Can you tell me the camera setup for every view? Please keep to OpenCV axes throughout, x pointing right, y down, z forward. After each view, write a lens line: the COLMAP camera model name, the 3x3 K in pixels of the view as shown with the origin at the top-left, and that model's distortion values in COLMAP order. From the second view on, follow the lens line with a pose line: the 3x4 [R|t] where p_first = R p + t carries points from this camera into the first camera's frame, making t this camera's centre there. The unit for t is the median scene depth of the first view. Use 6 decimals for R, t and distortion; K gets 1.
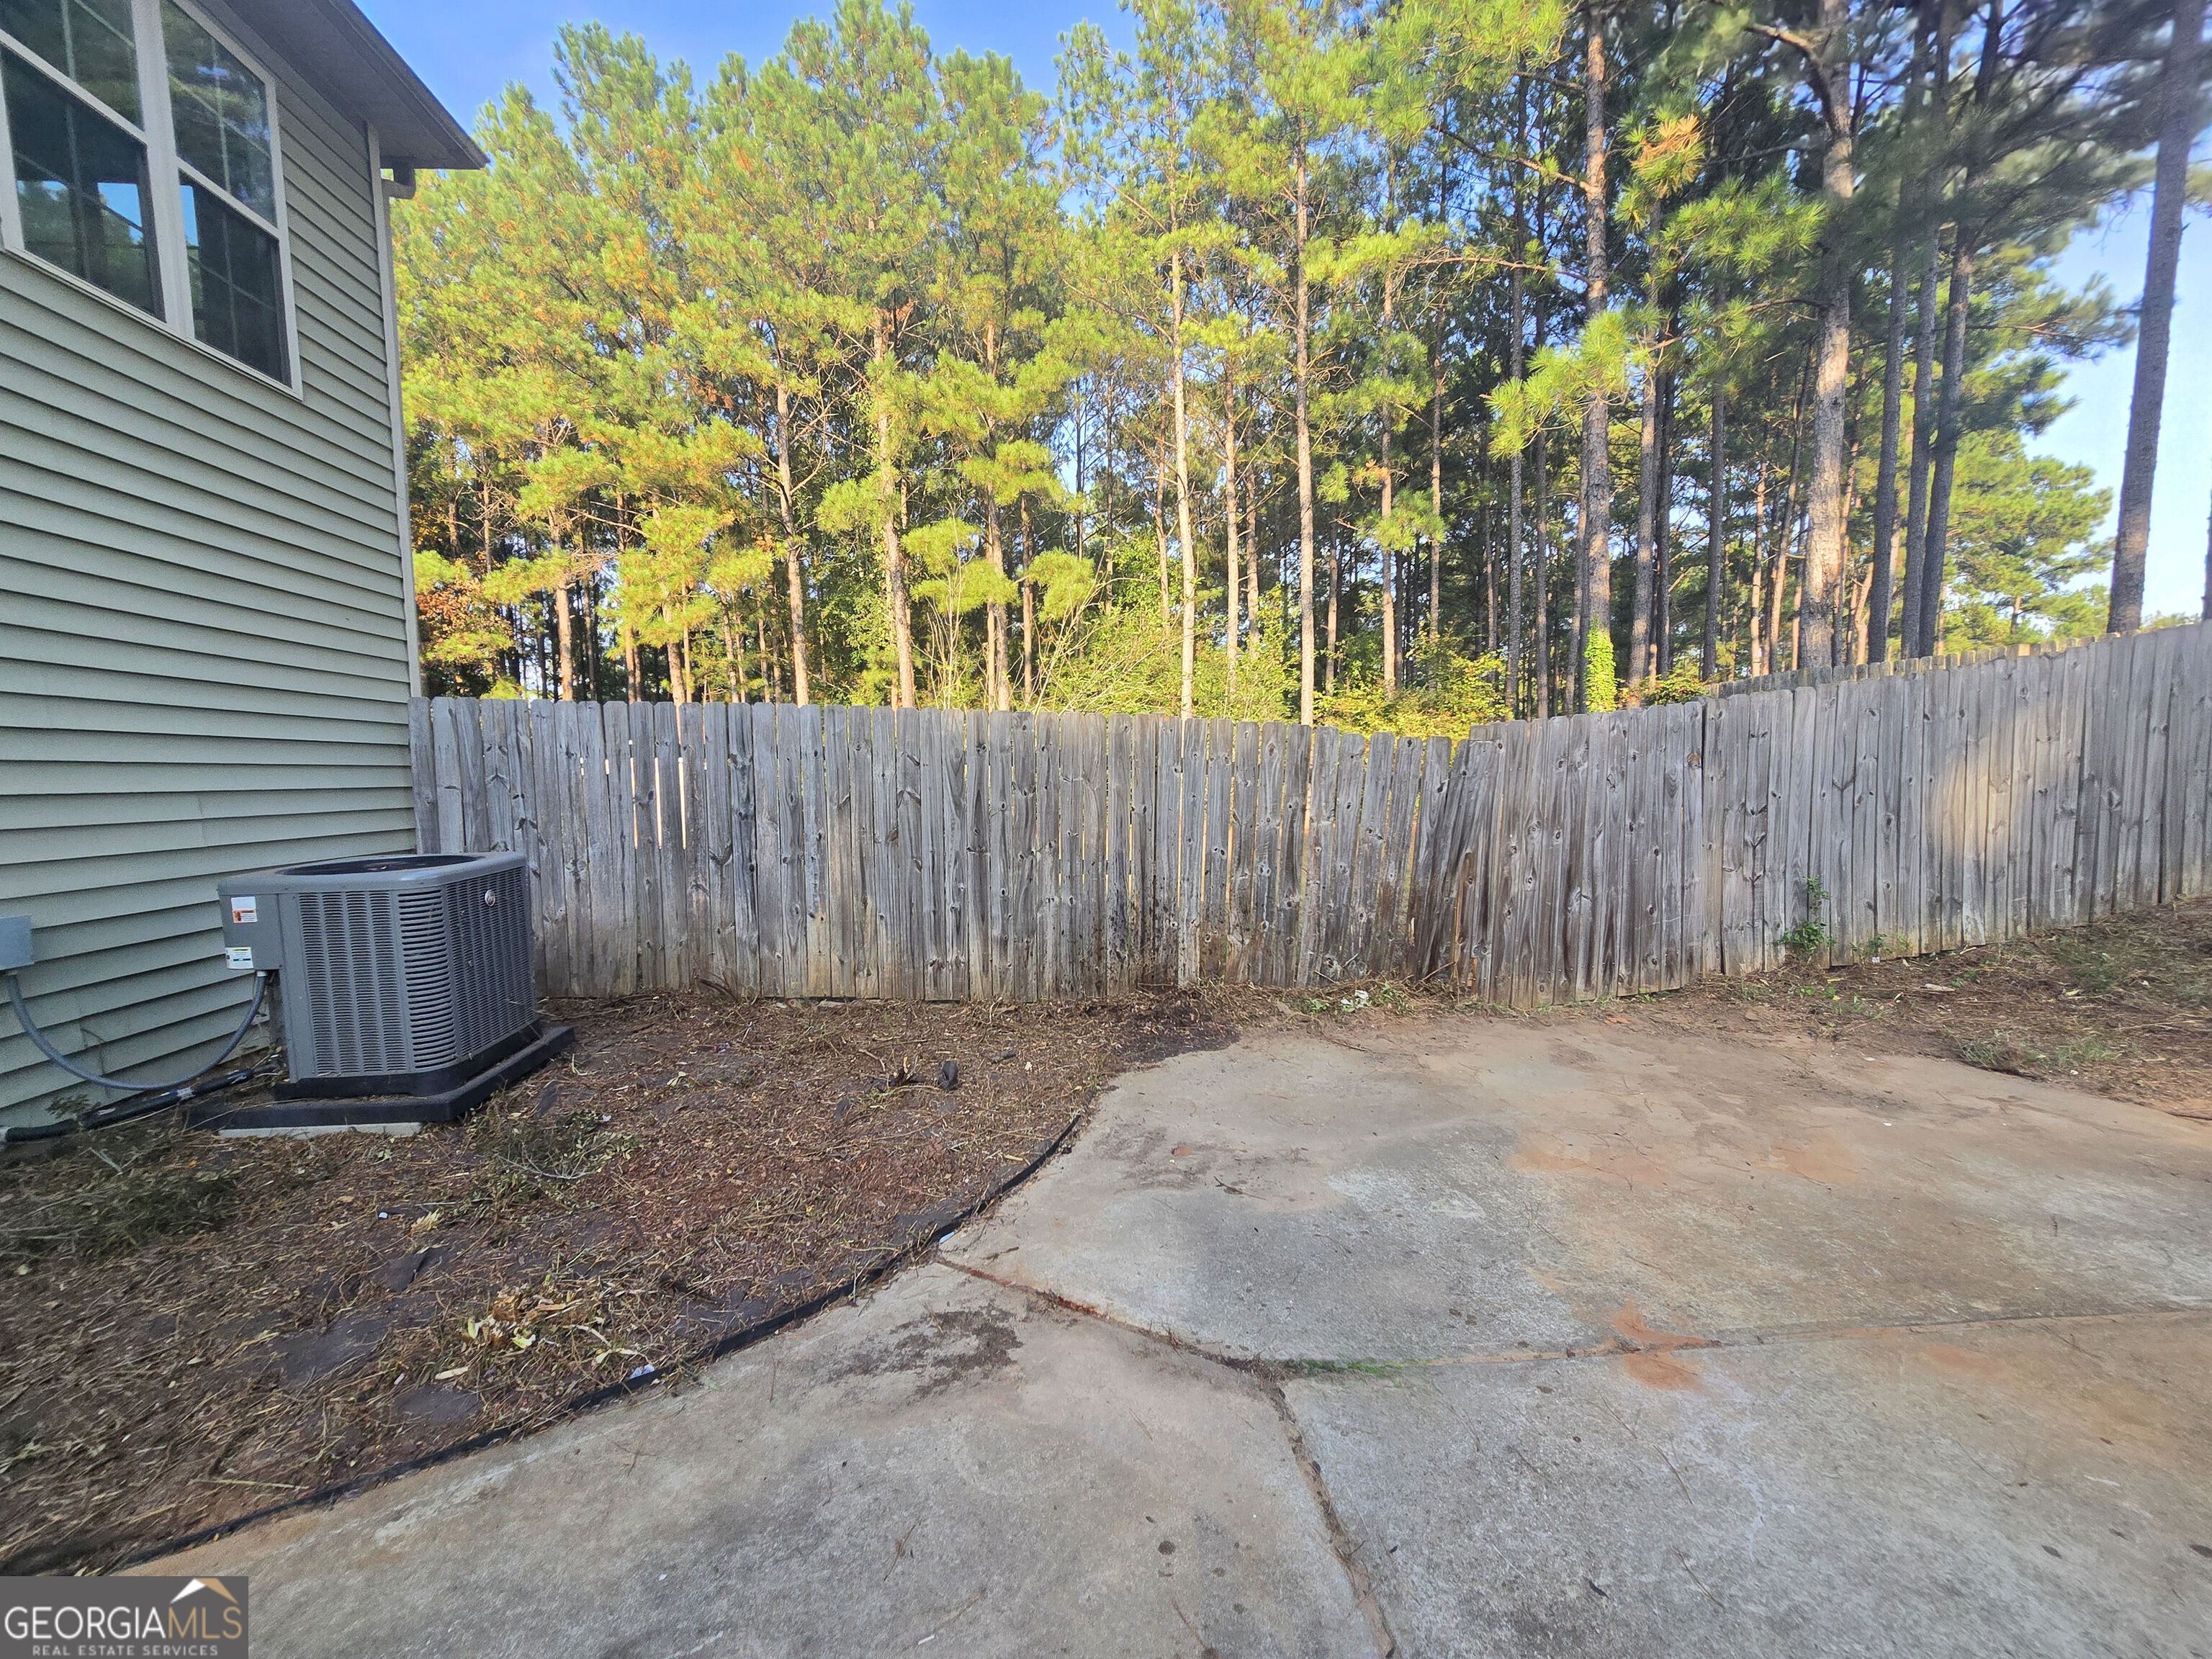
lens RADIAL K [[904.4, 0, 1106.0], [0, 904.4, 829.5], [0, 0, 1]] dist [-0.002764, -0.000505]
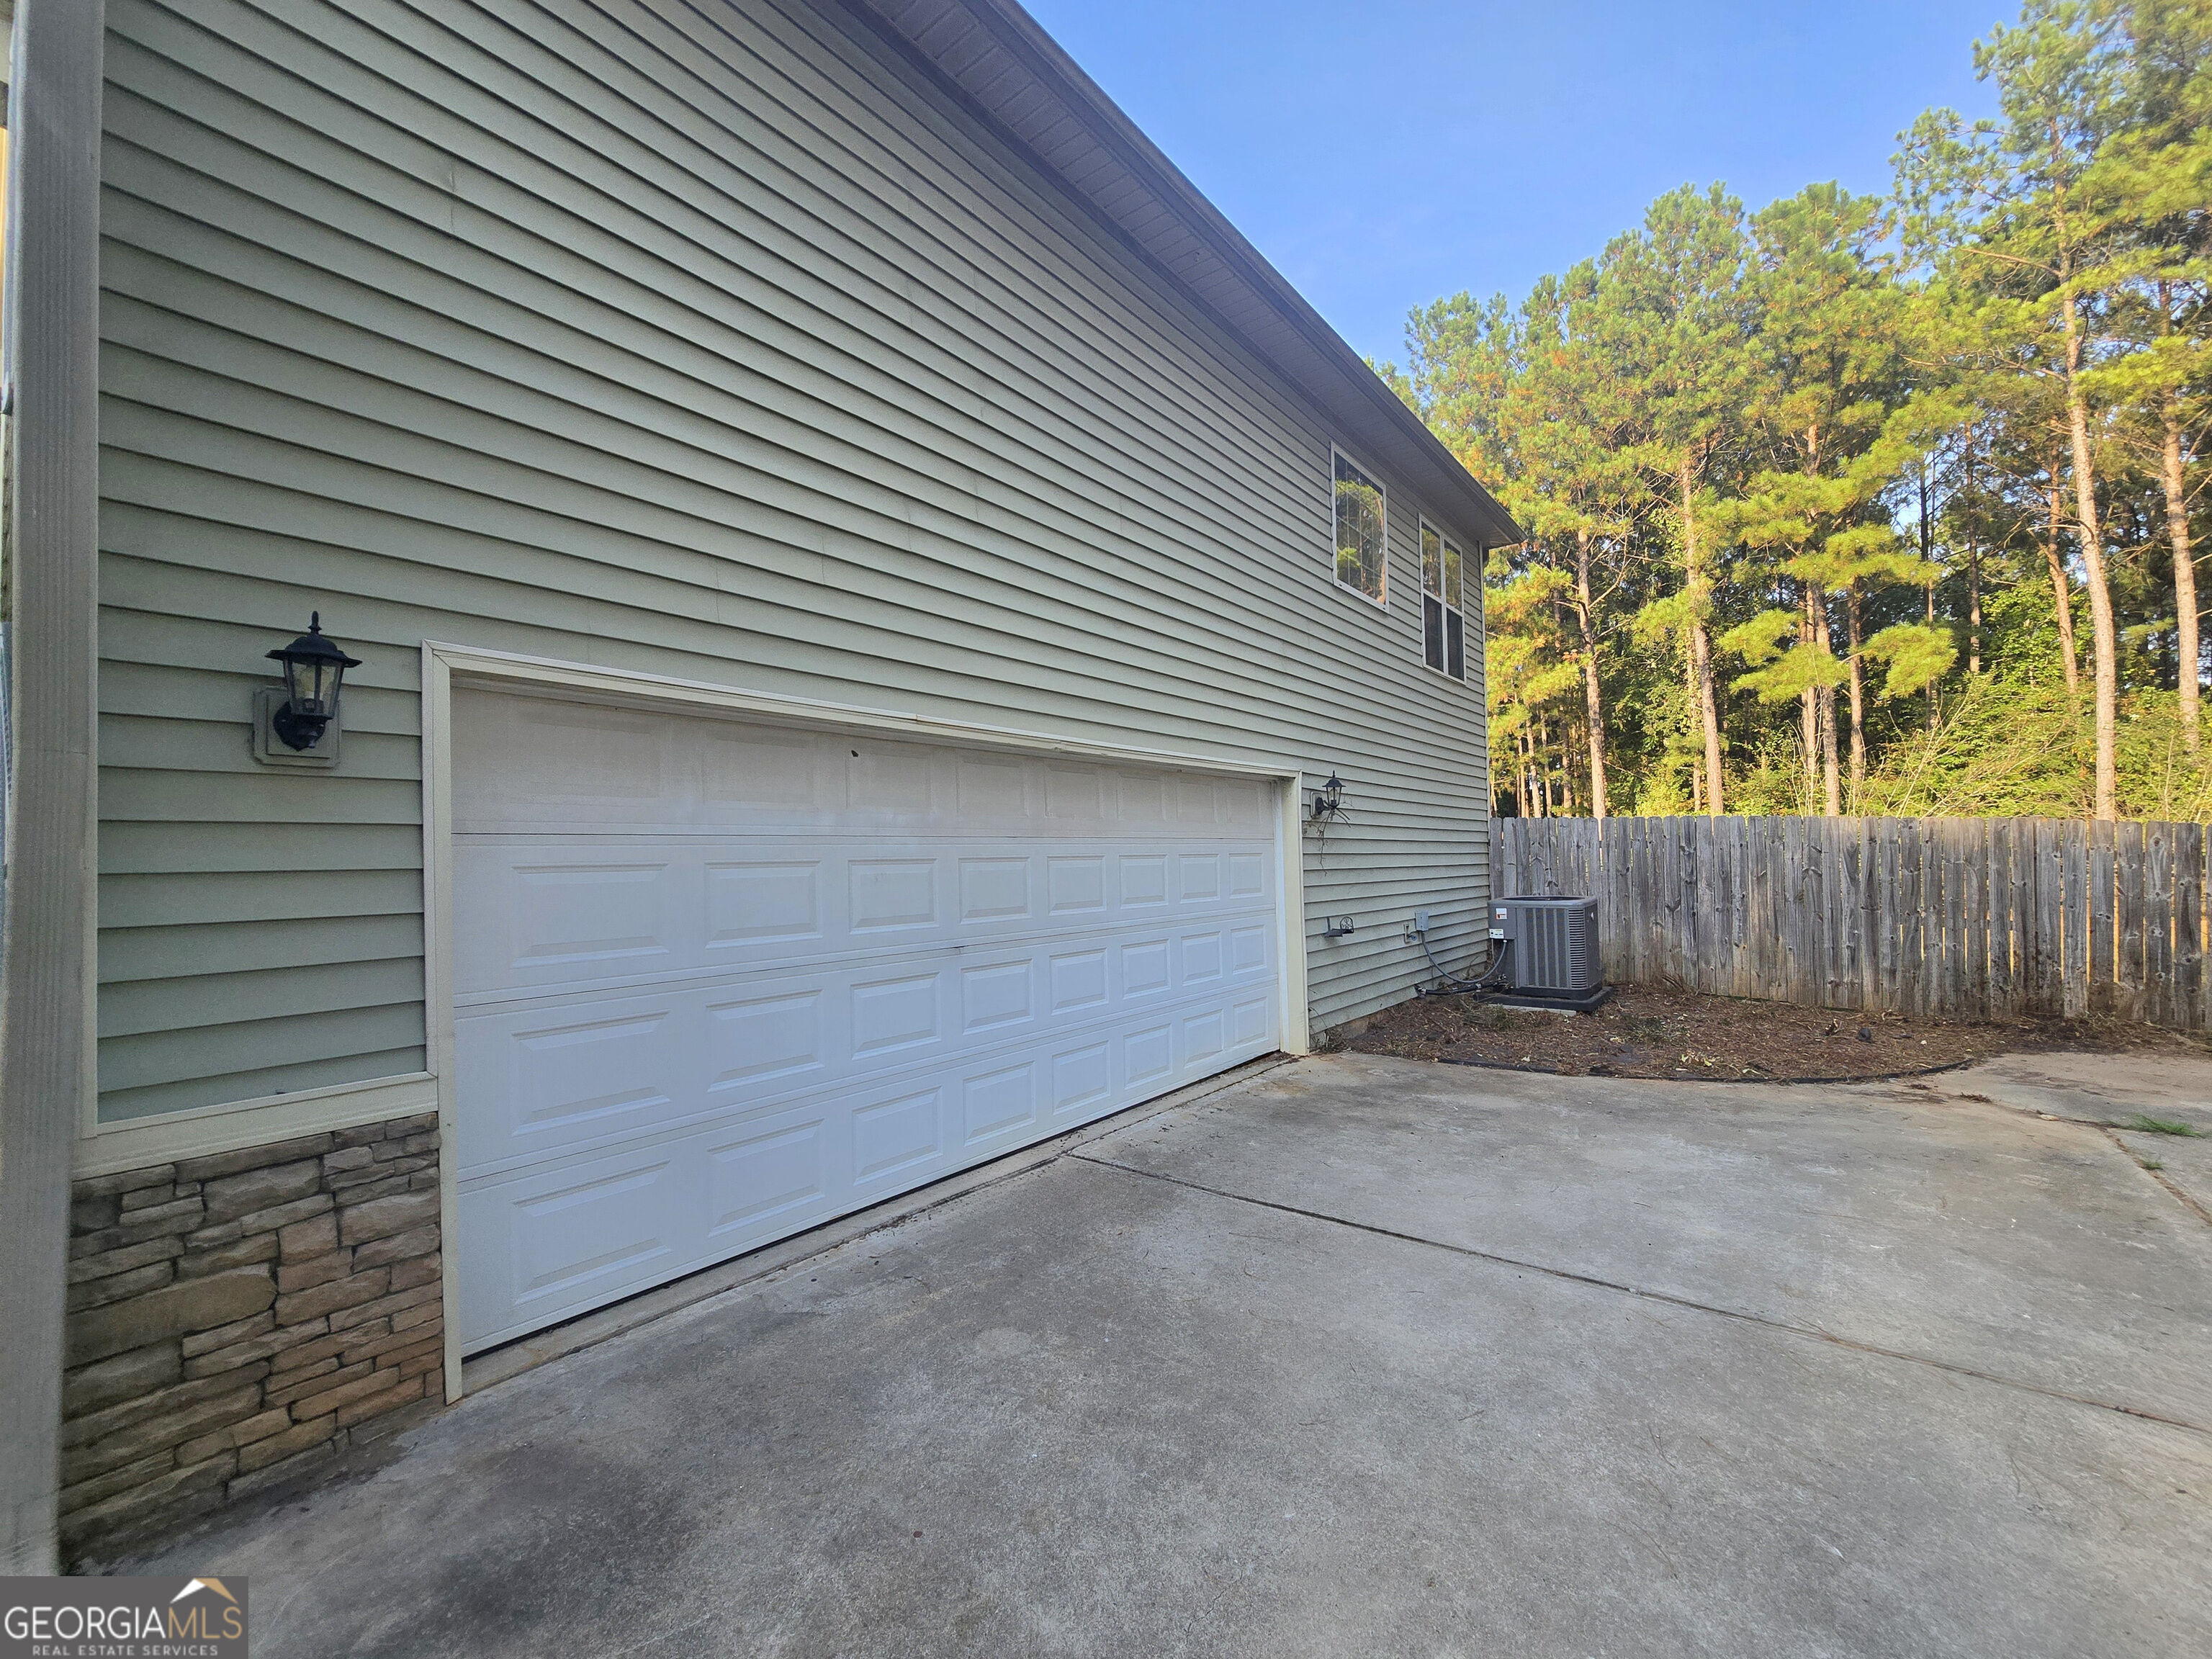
lens RADIAL K [[904.4, 0, 1106.0], [0, 904.4, 829.5], [0, 0, 1]] dist [-0.002764, -0.000505]
pose [[0.721713, -0.017971, -0.691959, -0.016374], [-0.039714, 0.996941, -0.067313, 0.042408], [0.691052, 0.076061, 0.718792, -0.957118]]
